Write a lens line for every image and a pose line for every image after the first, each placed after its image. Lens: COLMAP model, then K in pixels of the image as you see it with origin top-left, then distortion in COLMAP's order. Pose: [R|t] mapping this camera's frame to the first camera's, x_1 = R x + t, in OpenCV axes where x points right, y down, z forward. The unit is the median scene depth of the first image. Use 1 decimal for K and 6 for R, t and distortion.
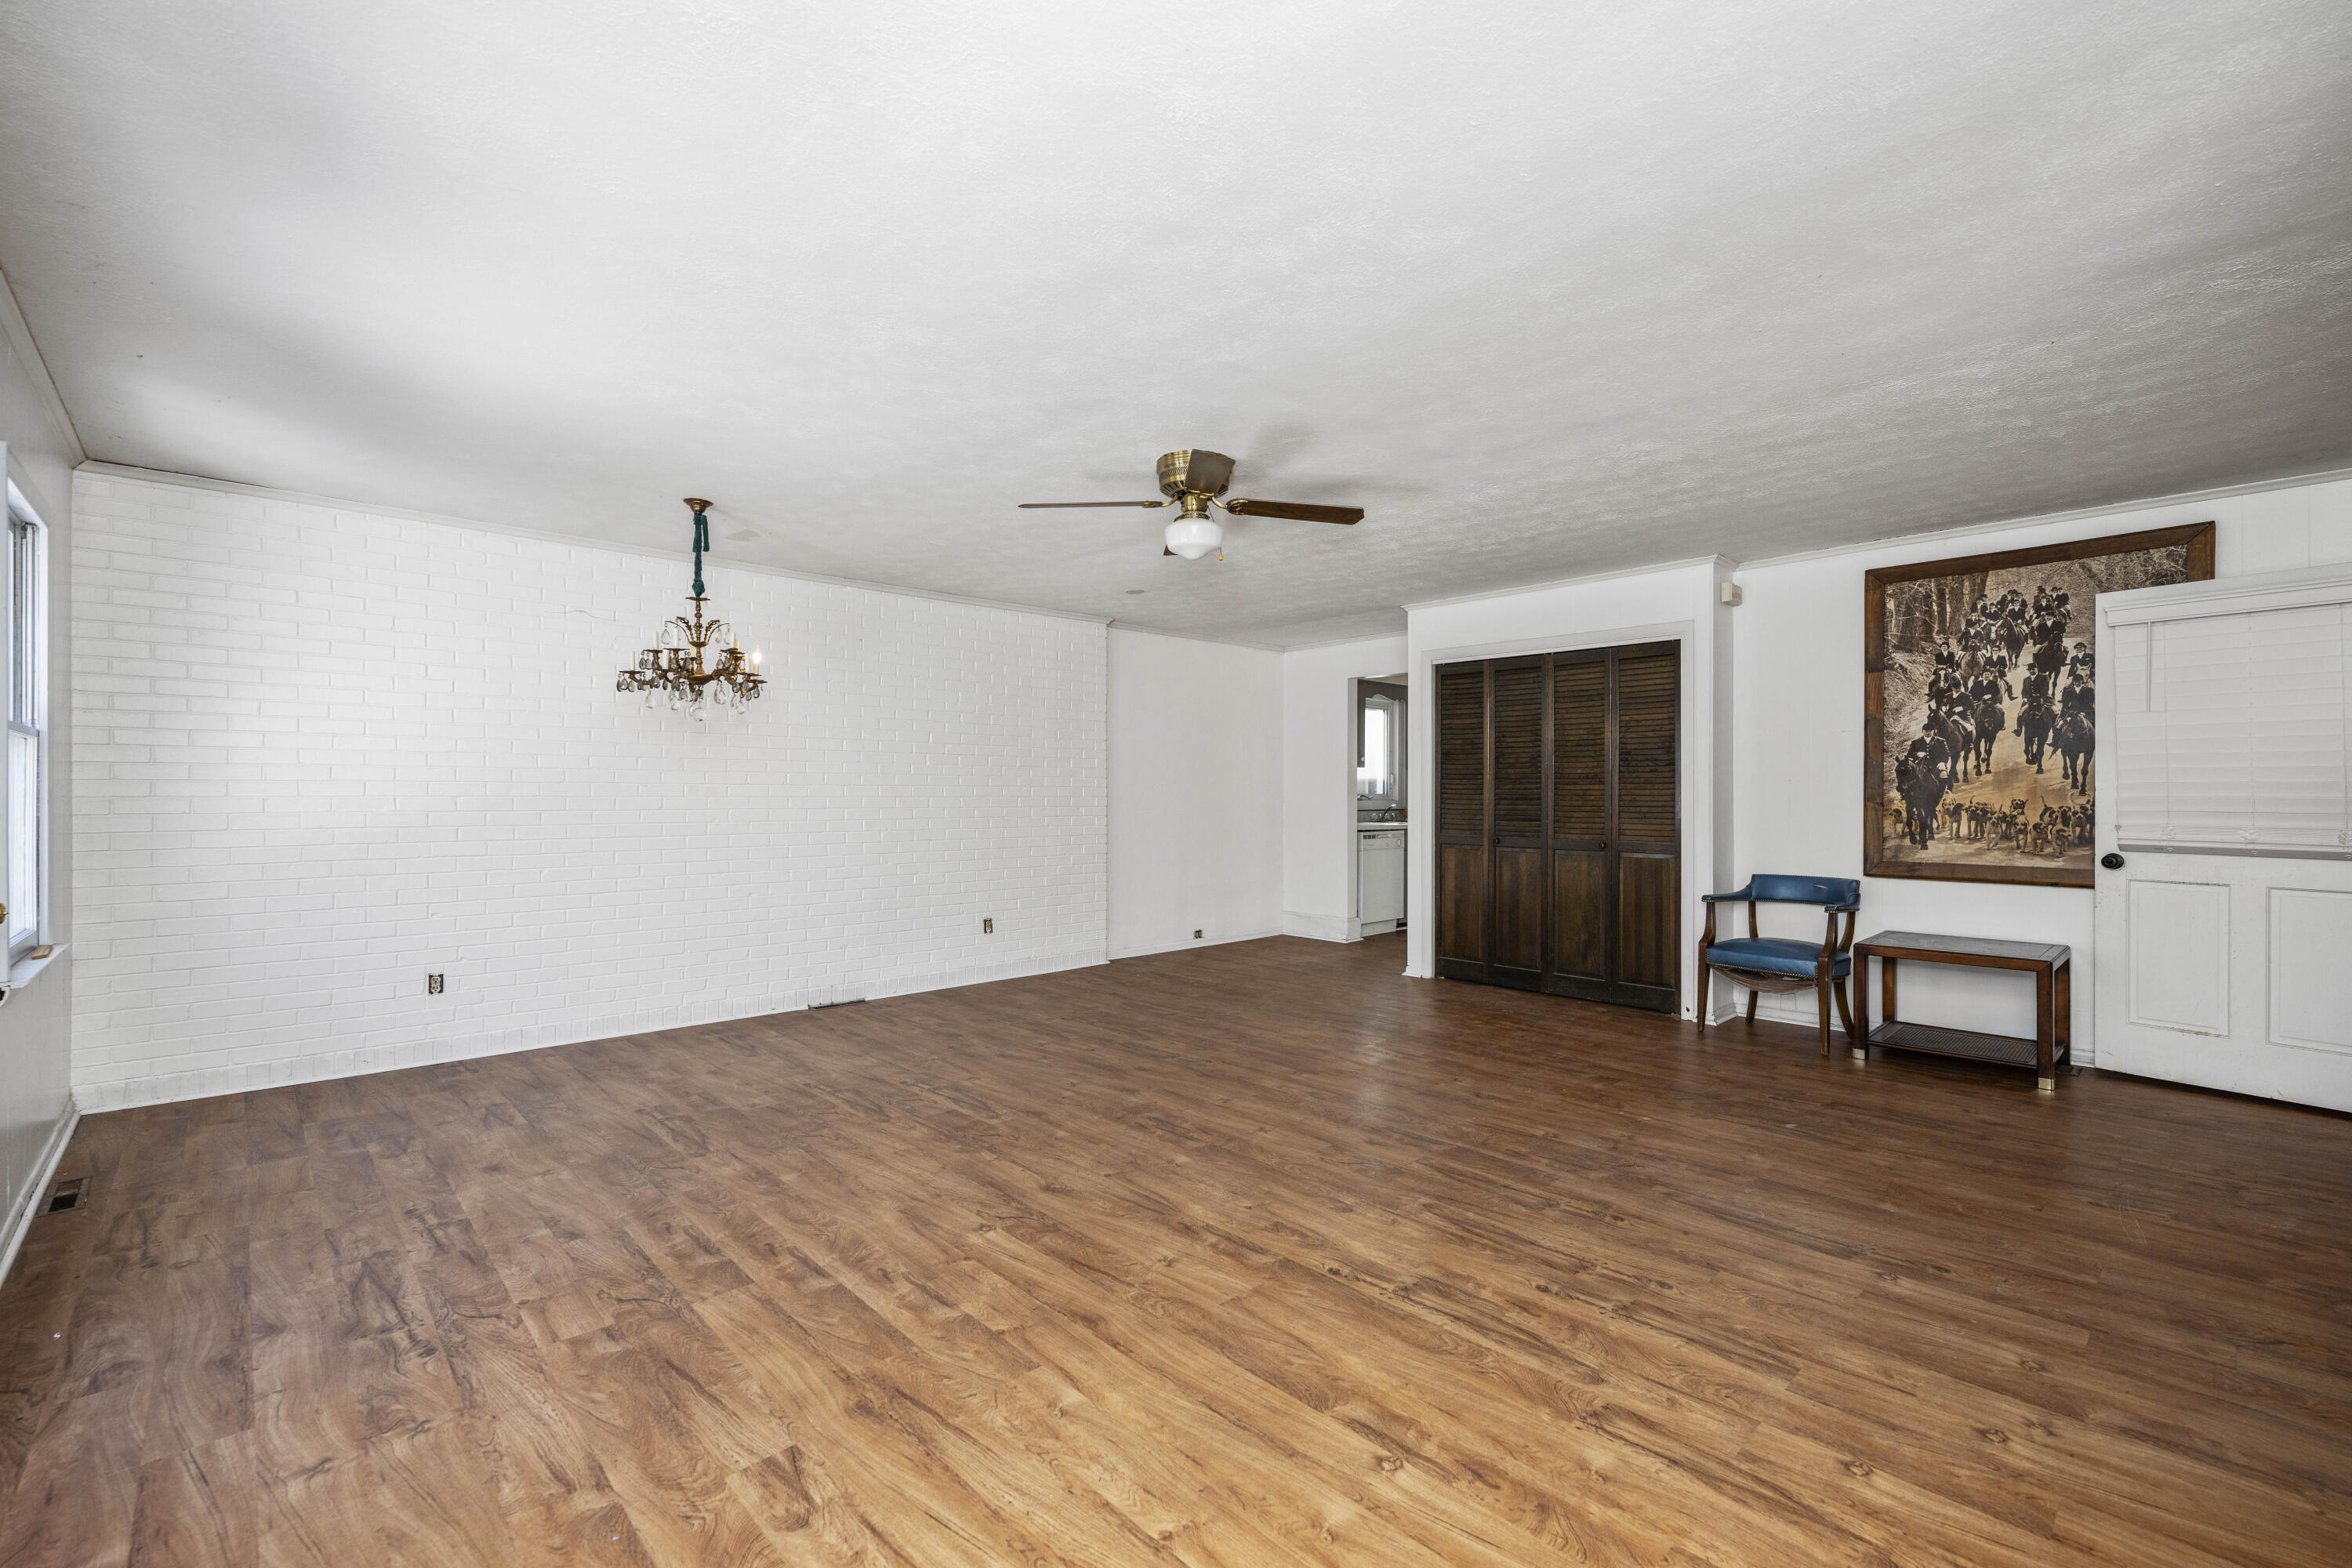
lens RADIAL K [[1012.3, 0, 1174.4], [0, 1012.3, 787.0], [0, 0, 1]] dist [-0.003460, -0.000405]
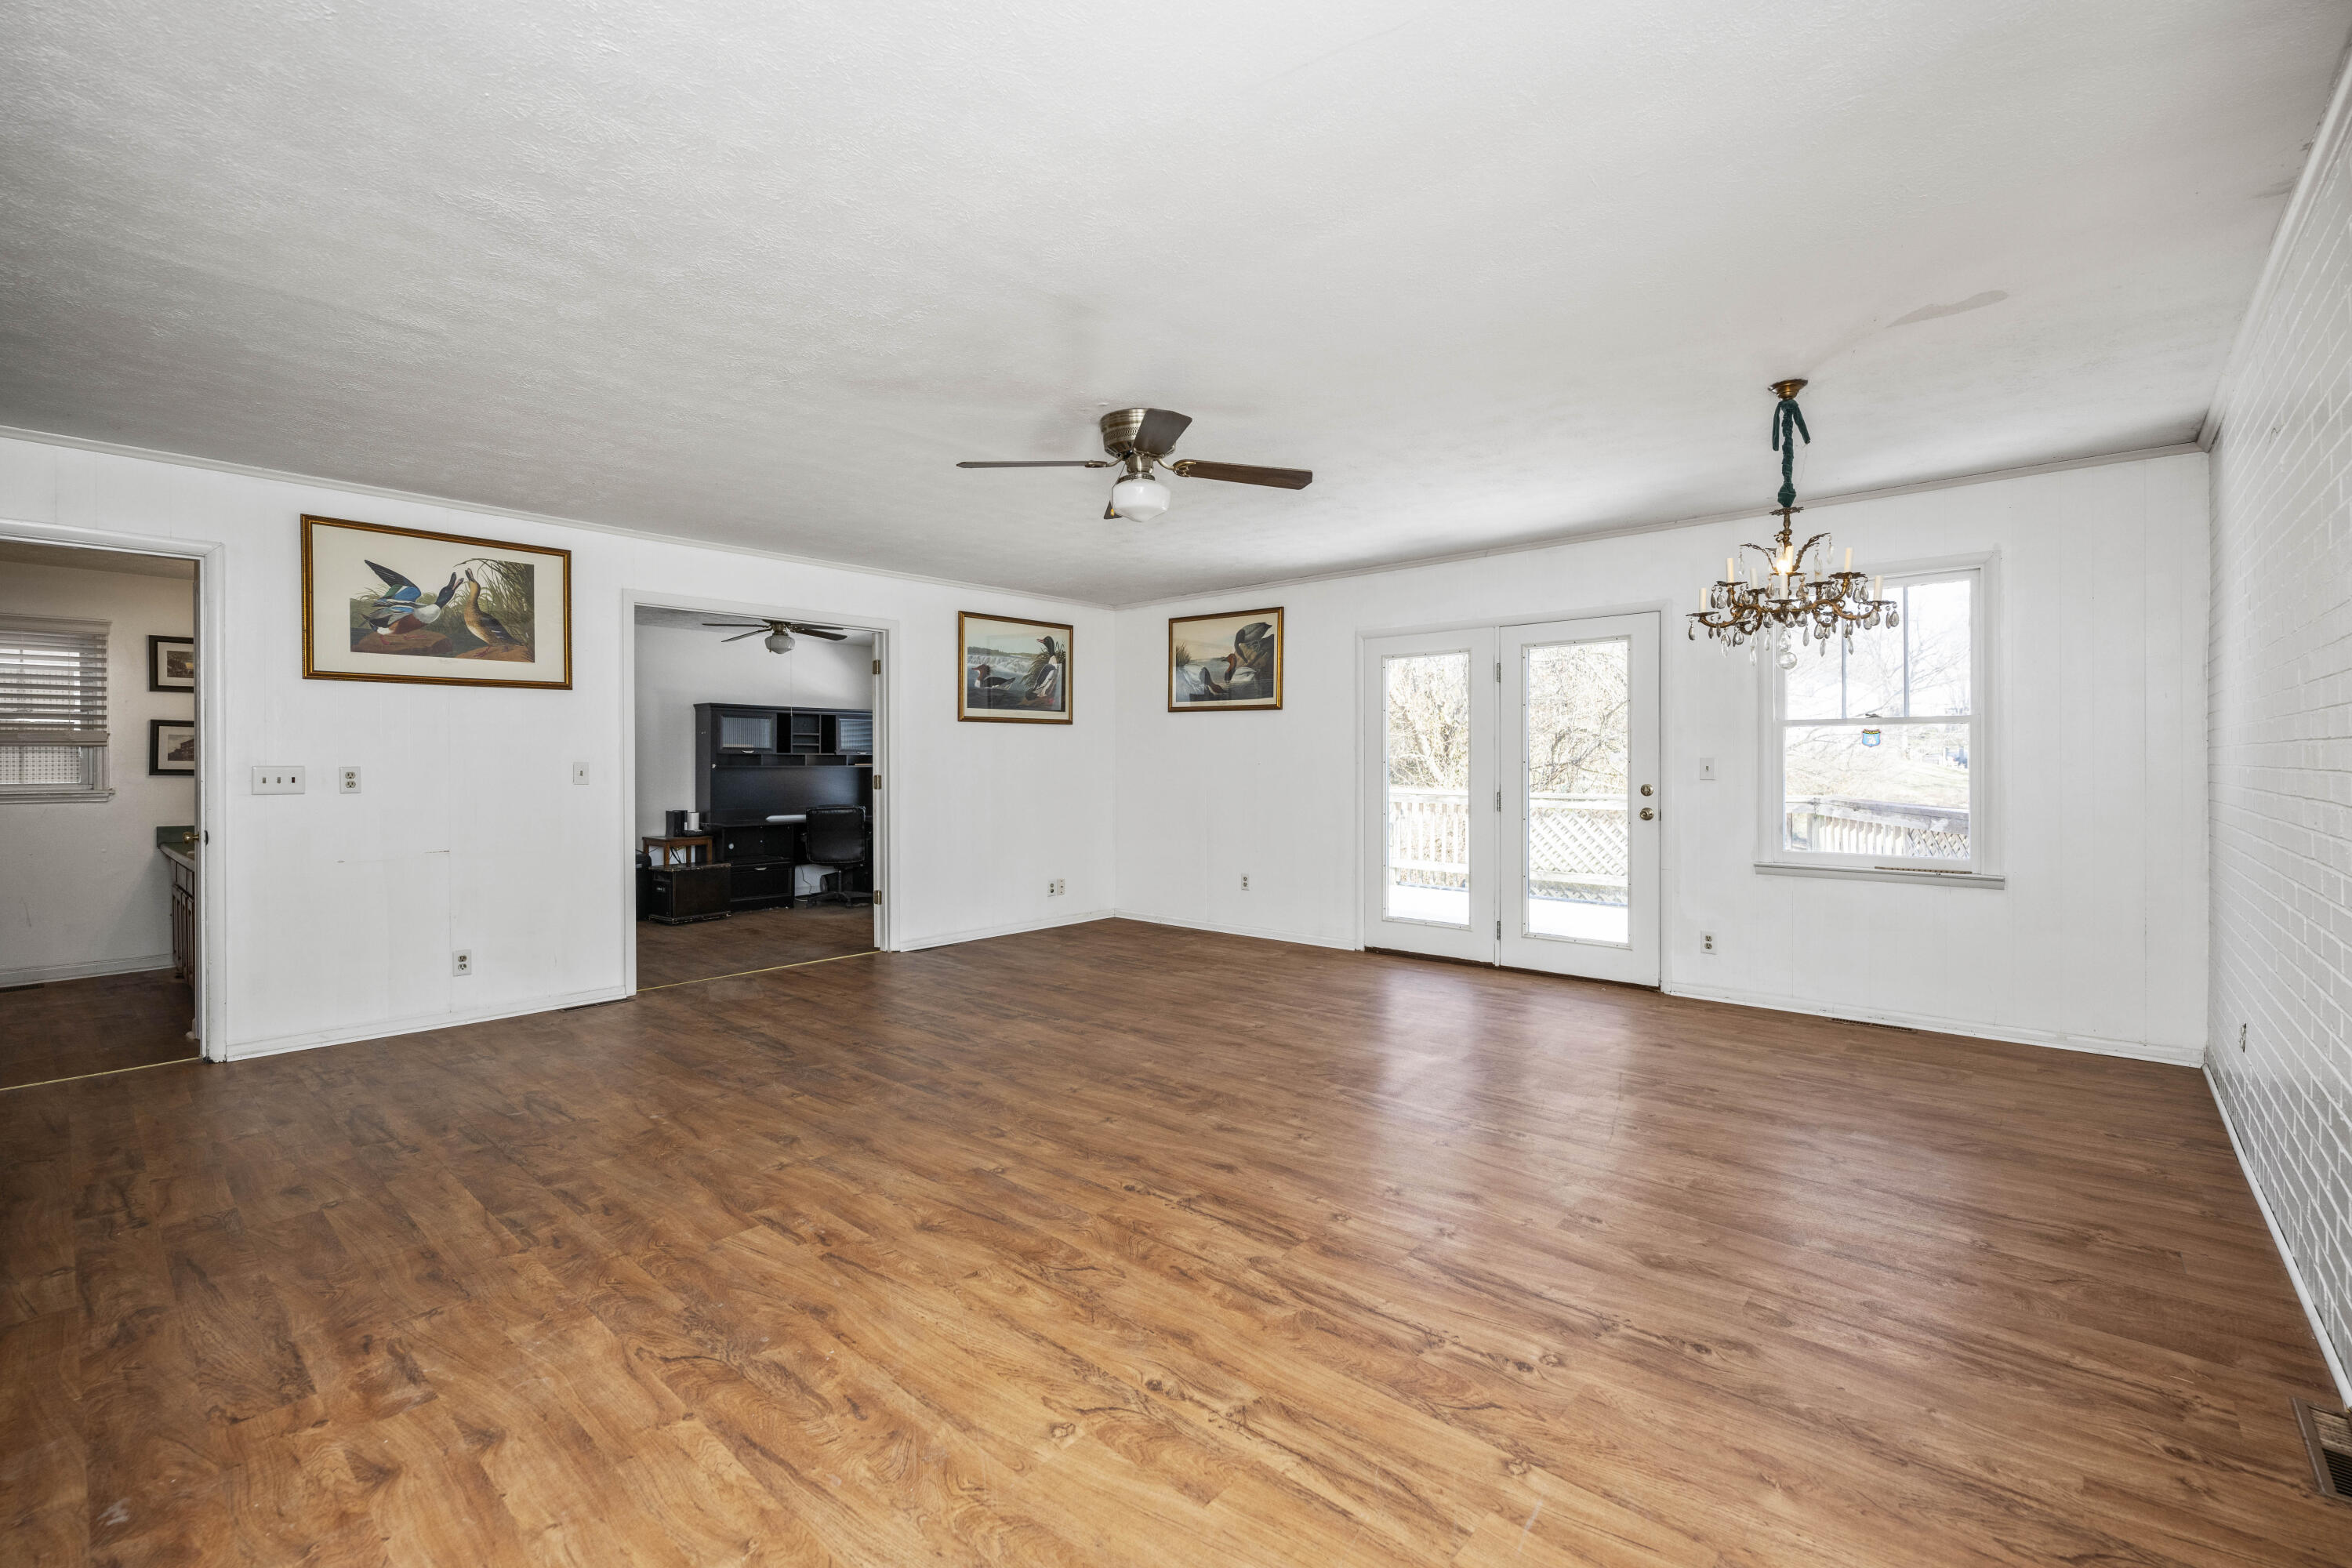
lens RADIAL K [[1012.3, 0, 1174.1], [0, 1012.3, 774.2], [0, 0, 1]] dist [-0.003460, -0.000405]
pose [[-0.995949, 0.002658, -0.089884, 0.078709], [0.002135, 0.999980, 0.005915, 0.010234], [0.089898, 0.005699, -0.995935, 2.065995]]
